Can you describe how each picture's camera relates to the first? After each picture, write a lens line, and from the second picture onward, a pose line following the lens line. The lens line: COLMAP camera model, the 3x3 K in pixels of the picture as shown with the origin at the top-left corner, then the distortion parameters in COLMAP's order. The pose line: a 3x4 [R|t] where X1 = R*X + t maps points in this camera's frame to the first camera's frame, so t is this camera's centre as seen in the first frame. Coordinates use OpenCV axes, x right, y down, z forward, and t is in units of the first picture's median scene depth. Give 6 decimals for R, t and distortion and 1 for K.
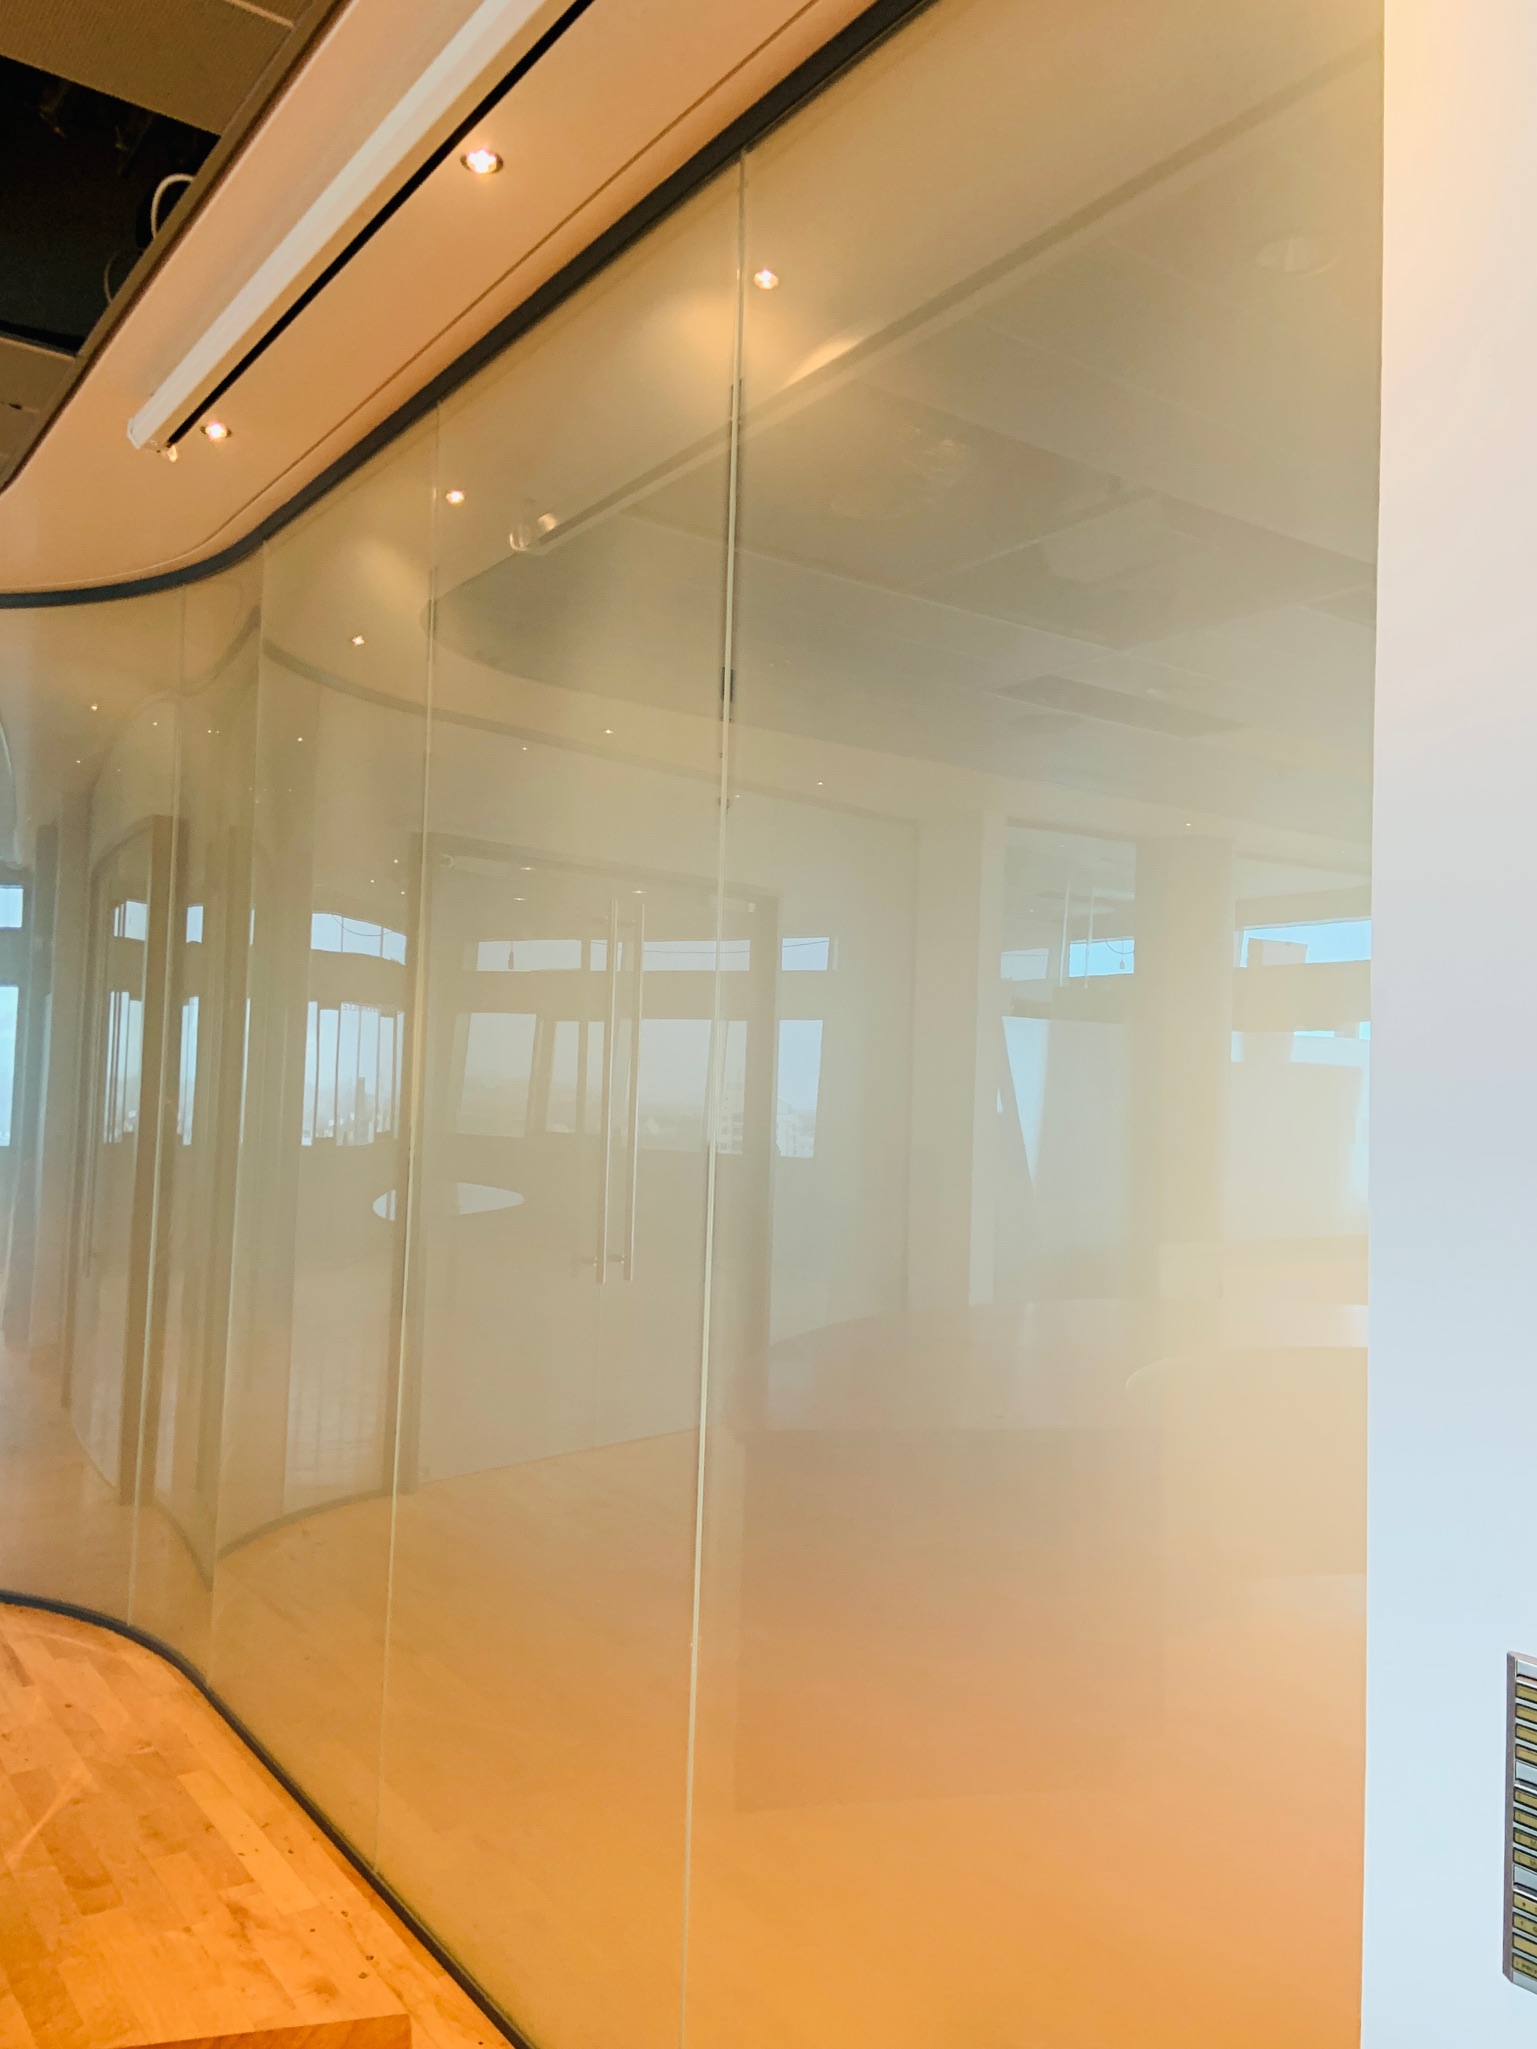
lens RADIAL K [[1531.7, 0, 768.5], [0, 1531.7, 1024.5], [0, 0, 1]] dist [0.136110, -0.163813]
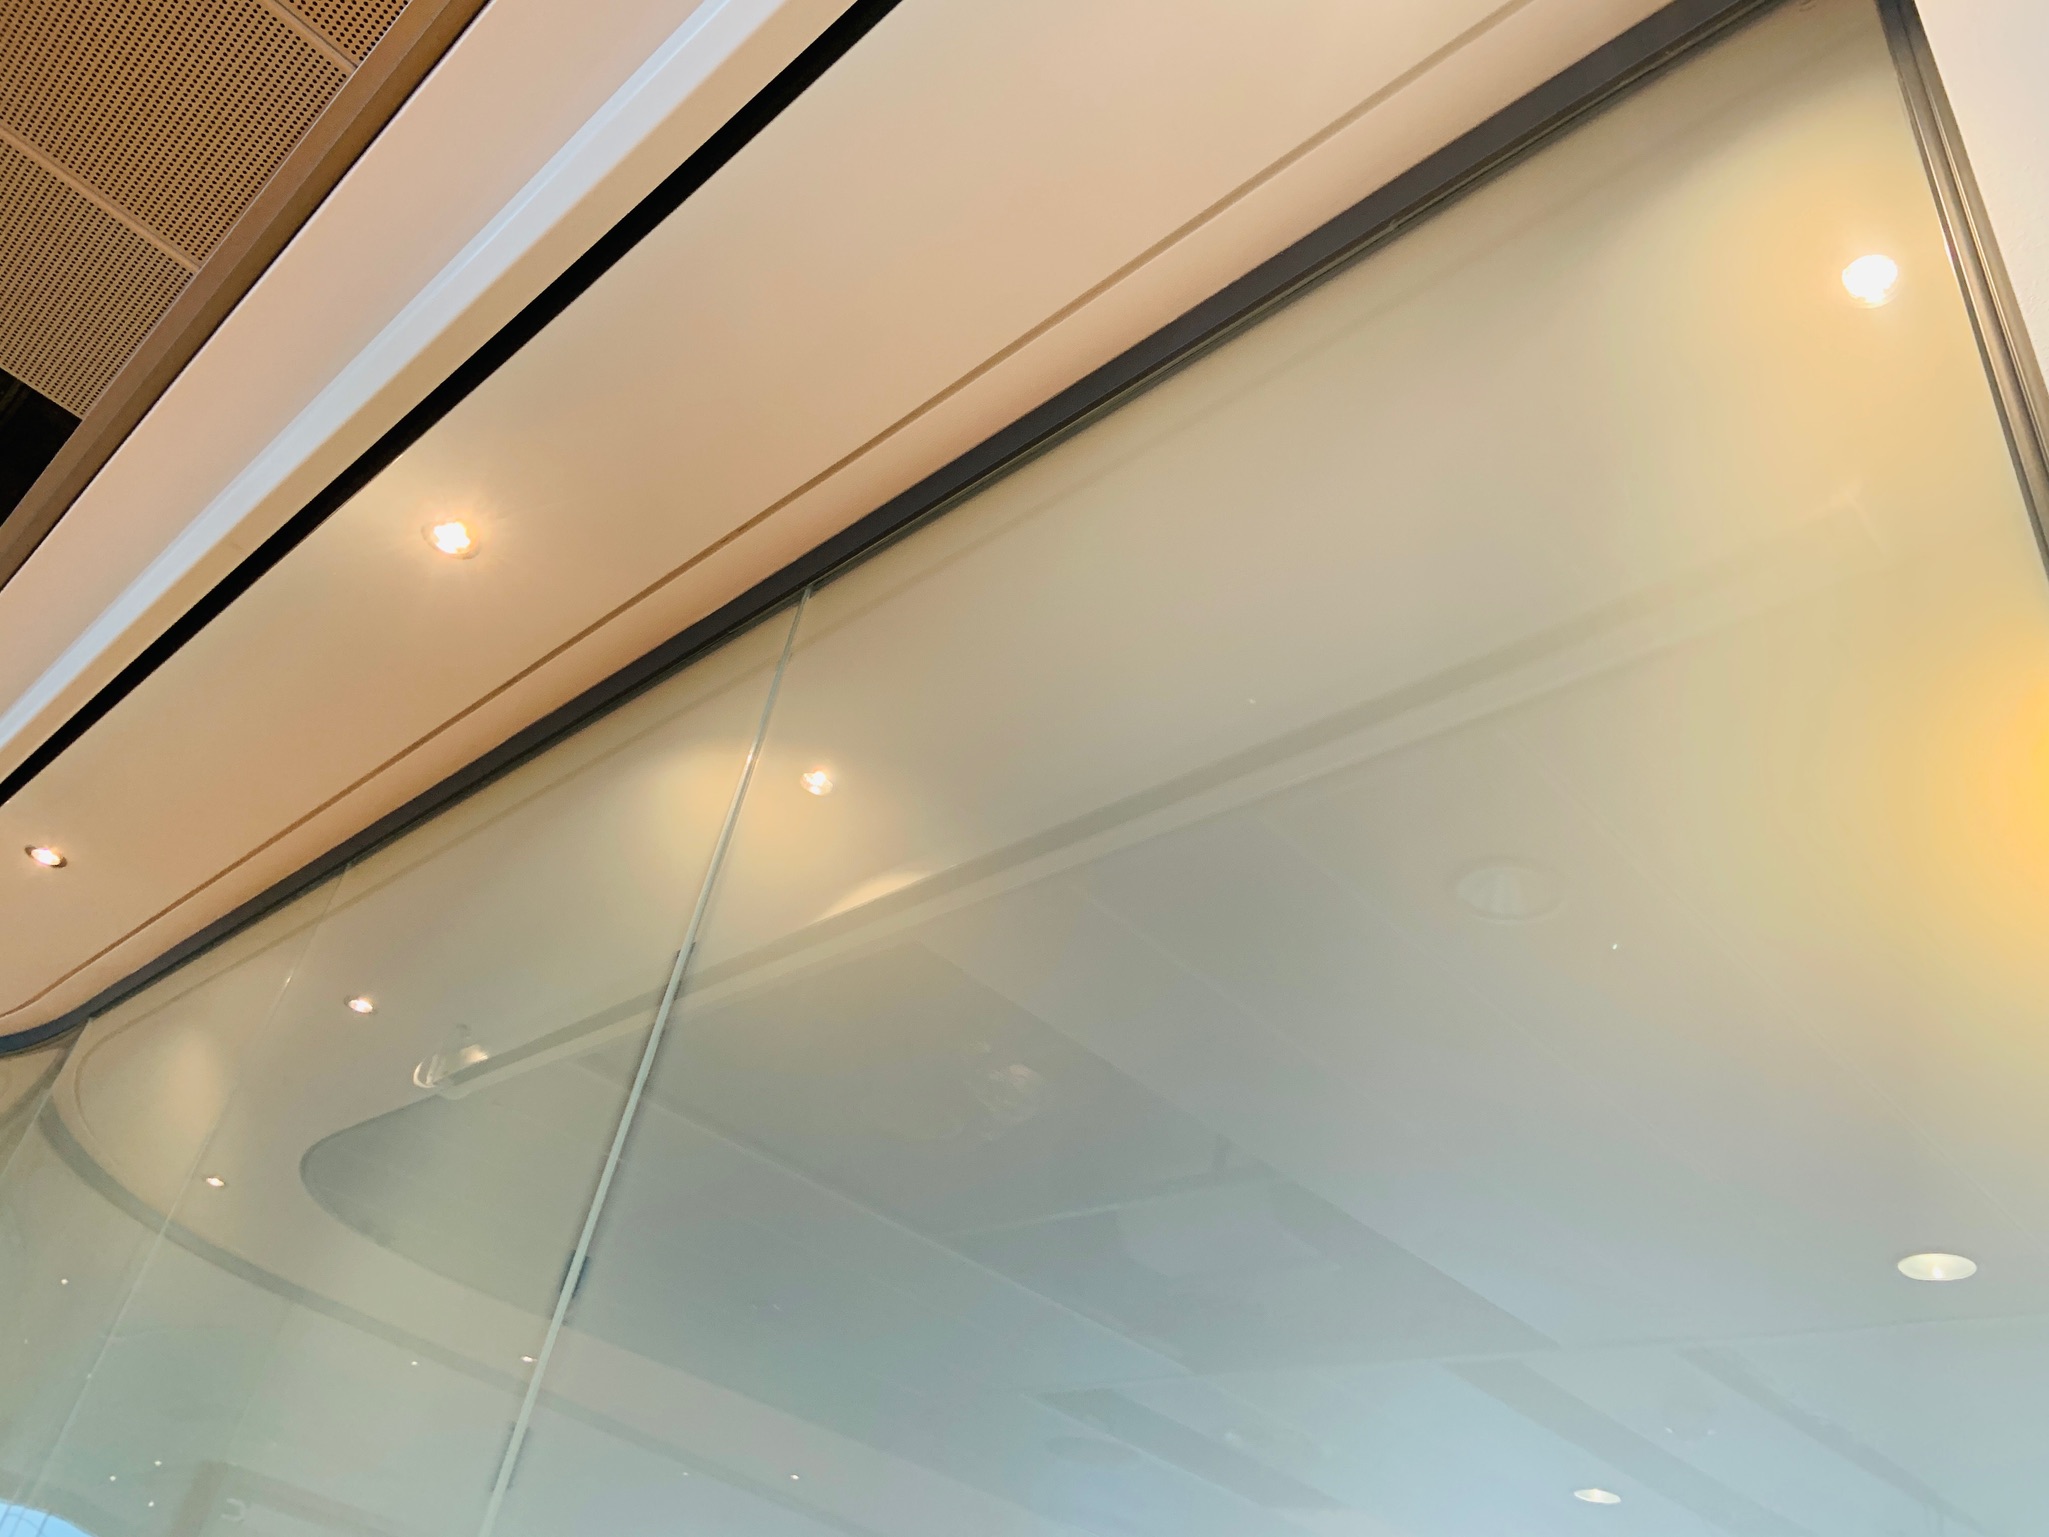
lens RADIAL K [[1531.7, 0, 1082.5], [0, 1531.7, 719.4], [0, 0, 1]] dist [0.136110, -0.163813]
pose [[0.970918, 0.219749, 0.095018, 0.032049], [-0.127748, 0.811183, -0.570669, -0.067289], [-0.202481, 0.541934, 0.815664, 0.250972]]
